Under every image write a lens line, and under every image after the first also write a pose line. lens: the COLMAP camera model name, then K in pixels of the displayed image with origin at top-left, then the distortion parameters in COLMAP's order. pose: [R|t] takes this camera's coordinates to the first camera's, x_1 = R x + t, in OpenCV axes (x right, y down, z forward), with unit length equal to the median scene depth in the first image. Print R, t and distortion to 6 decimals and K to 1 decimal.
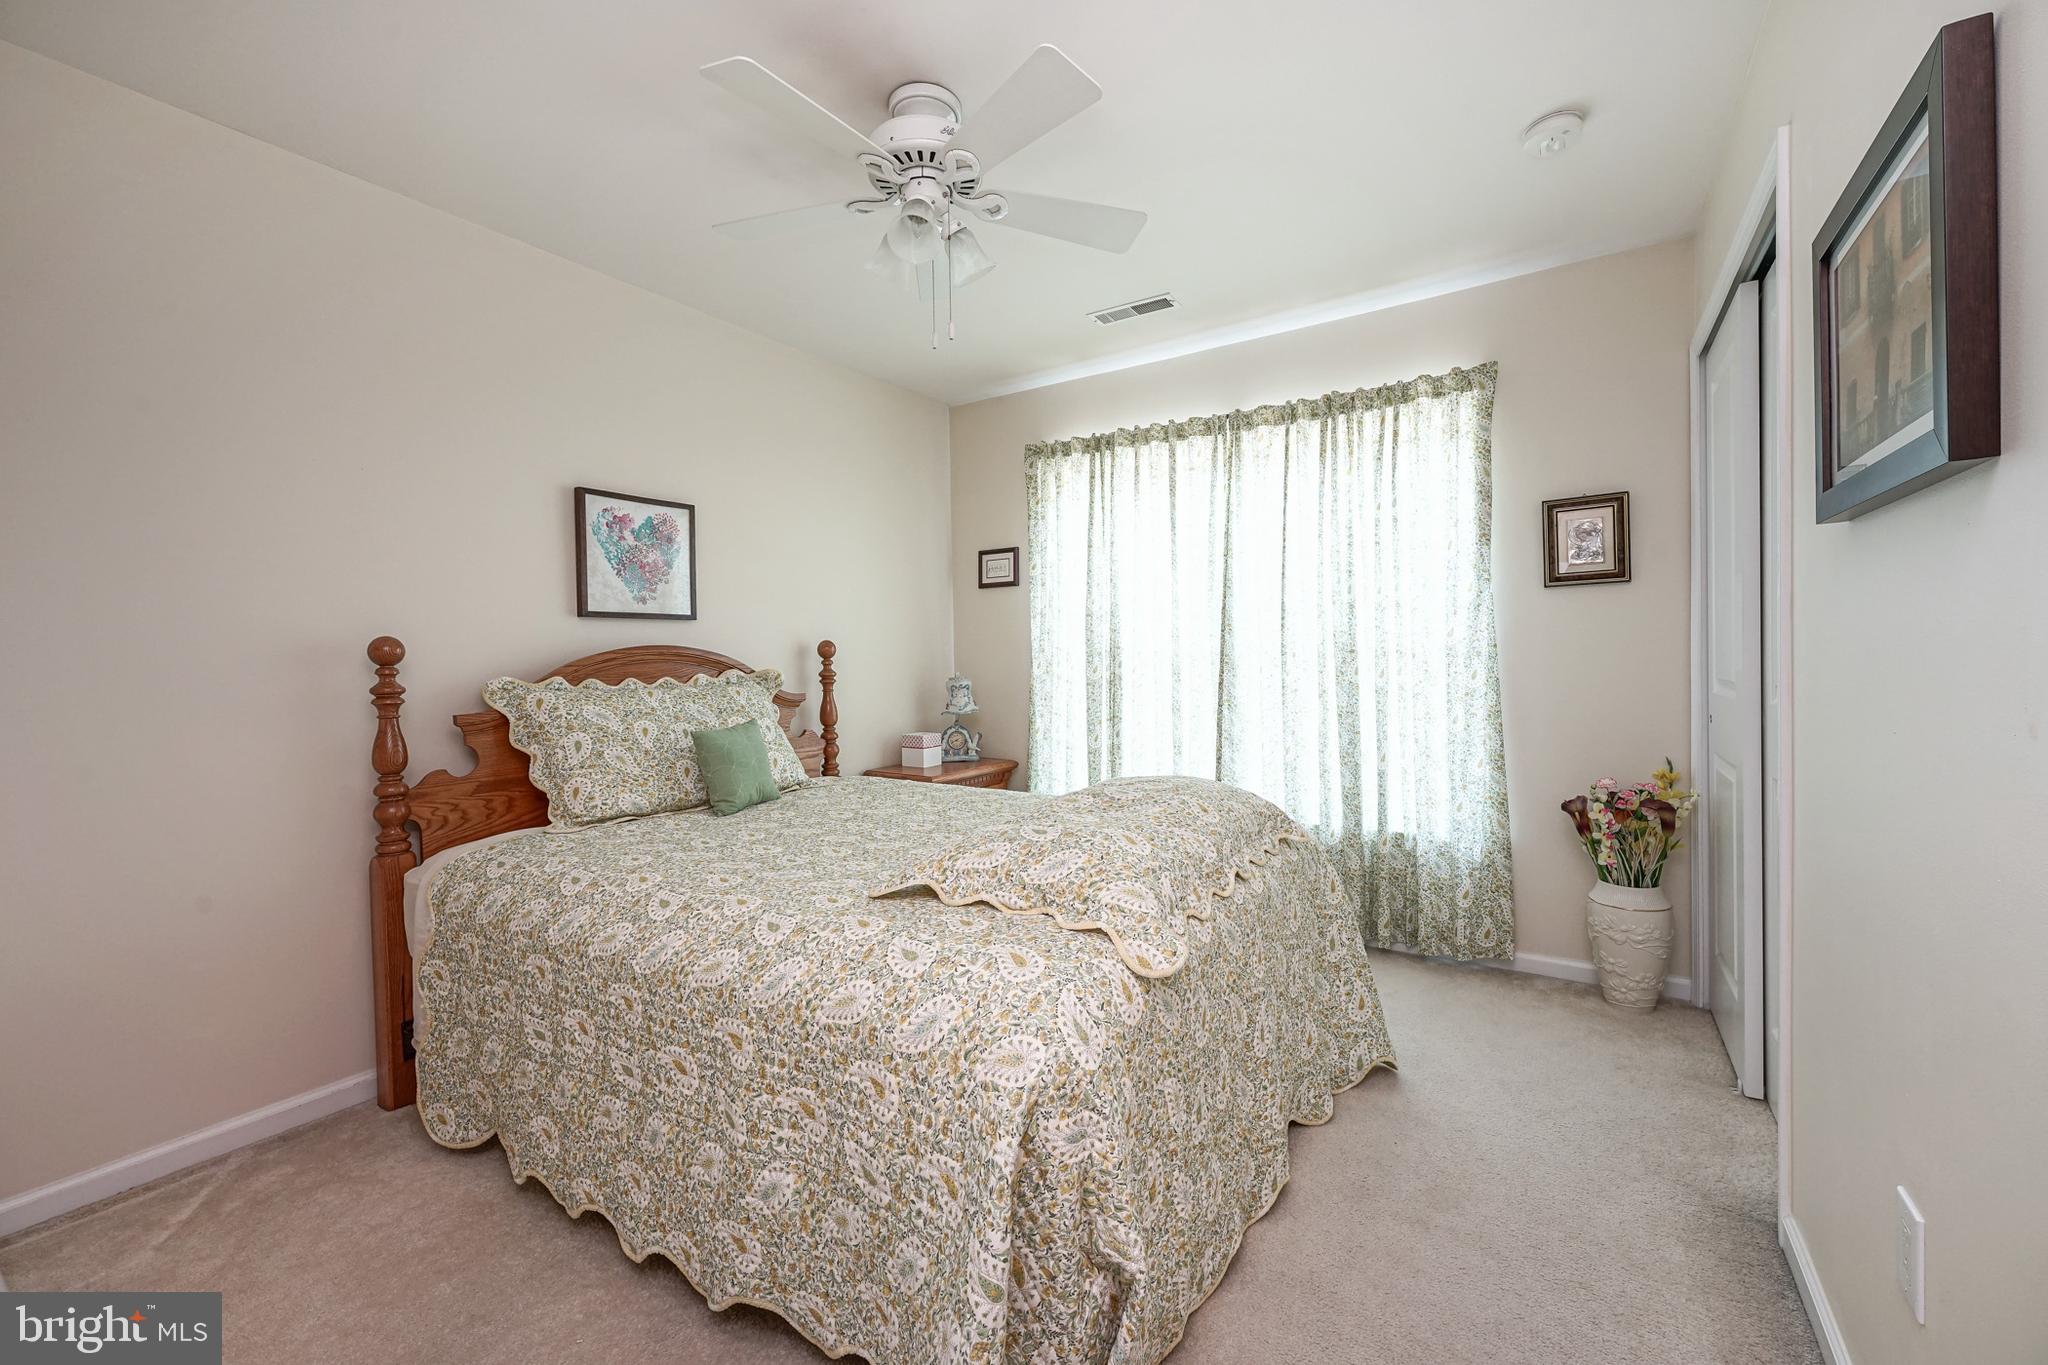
lens RADIAL K [[848.6, 0, 991.5], [0, 848.6, 671.3], [0, 0, 1]] dist [-0.002152, -0.000305]
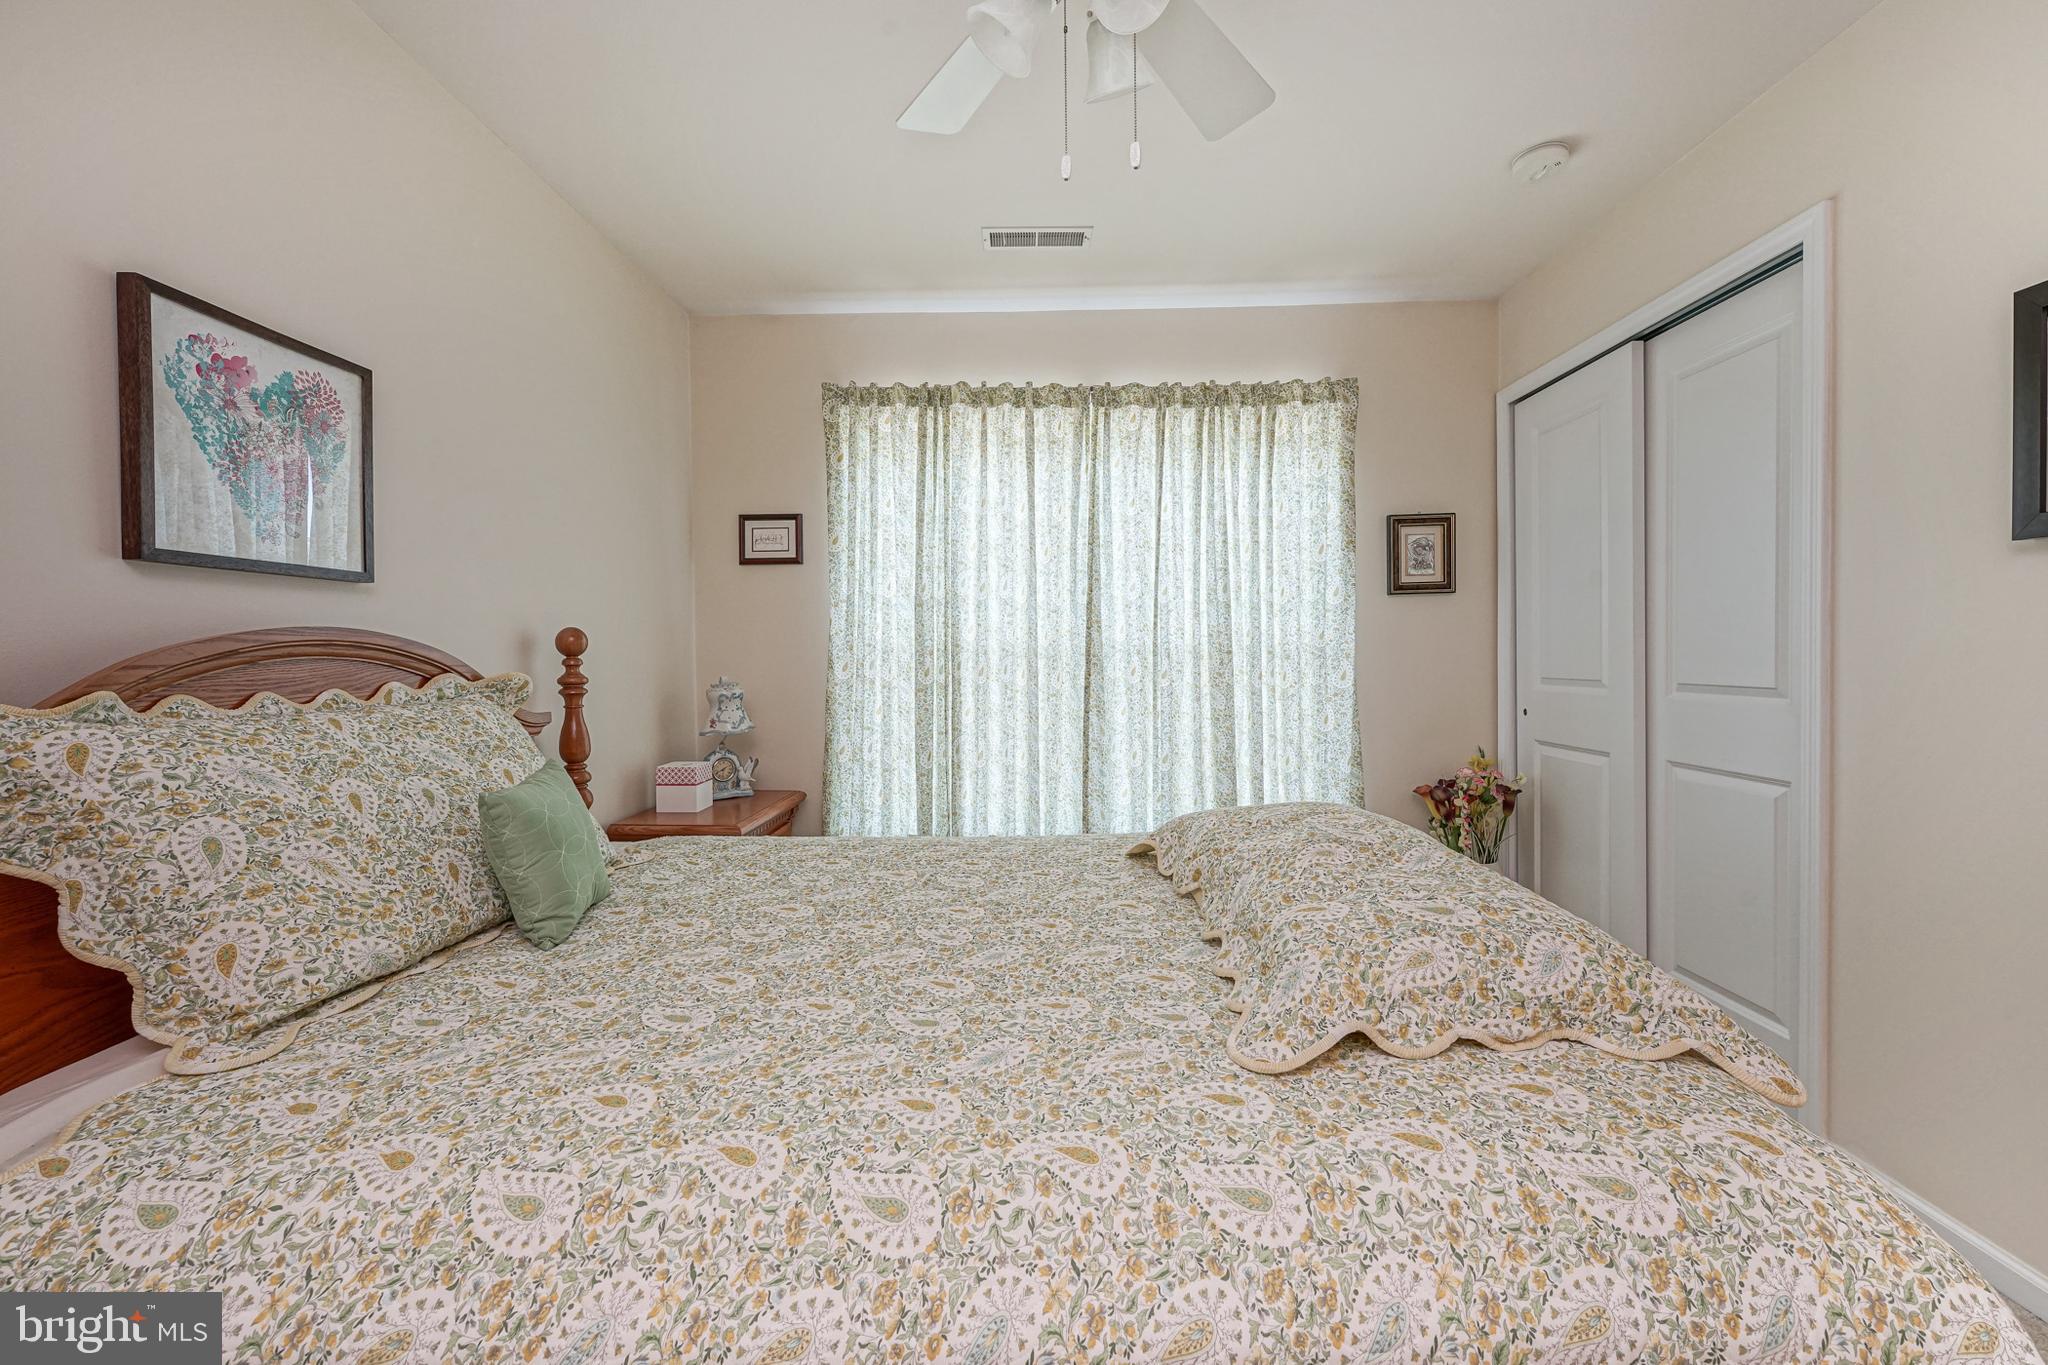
lens RADIAL K [[852.9, 0, 1023.6], [0, 852.9, 669.0], [0, 0, 1]] dist [-0.001398, -0.000198]
pose [[0.830529, -0.001231, 0.556973, -0.308840], [0.004758, 0.999977, -0.004886, -0.000878], [-0.556954, 0.006708, 0.830516, 0.320379]]
